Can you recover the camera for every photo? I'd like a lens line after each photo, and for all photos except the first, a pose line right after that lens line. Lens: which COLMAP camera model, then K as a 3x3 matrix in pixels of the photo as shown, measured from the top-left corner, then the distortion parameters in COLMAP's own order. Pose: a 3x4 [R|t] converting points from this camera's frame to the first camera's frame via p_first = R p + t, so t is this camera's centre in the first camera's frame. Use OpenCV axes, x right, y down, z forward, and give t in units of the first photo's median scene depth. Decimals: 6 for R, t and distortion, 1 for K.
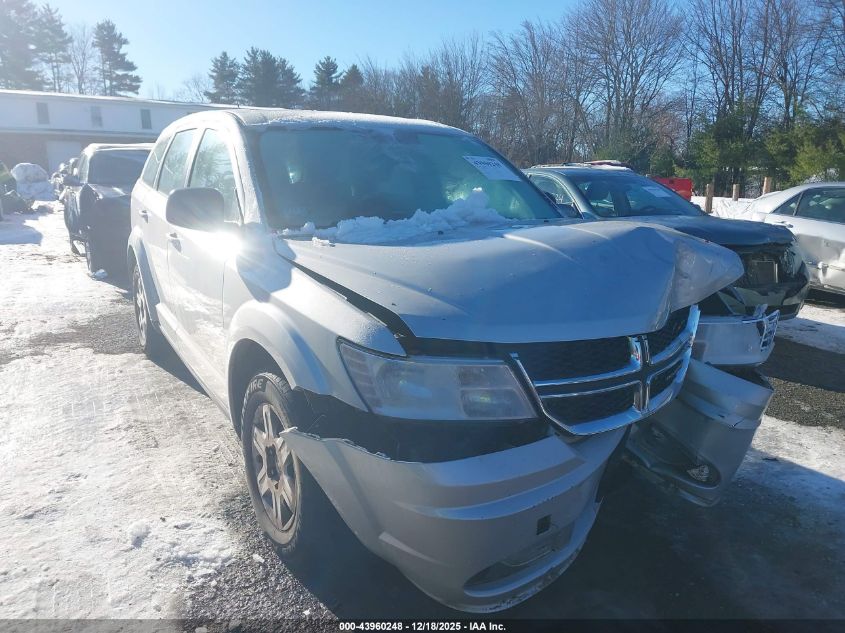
lens RADIAL K [[649.2, 0, 422.1], [0, 649.2, 318.0], [0, 0, 1]] dist [0.012338, -0.000795]
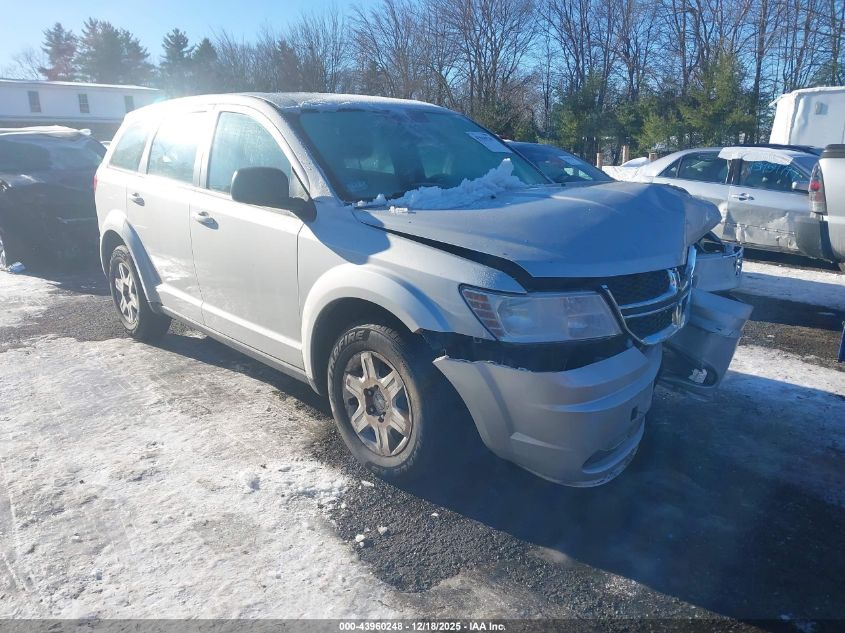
lens RADIAL K [[649.2, 0, 424.4], [0, 649.2, 316.6], [0, 0, 1]] dist [0.012338, -0.000795]
pose [[0.978512, -0.078659, 0.190597, -0.239207], [0.072392, 0.996588, 0.039633, 0.021040], [-0.193064, -0.024983, 0.980868, -0.105257]]
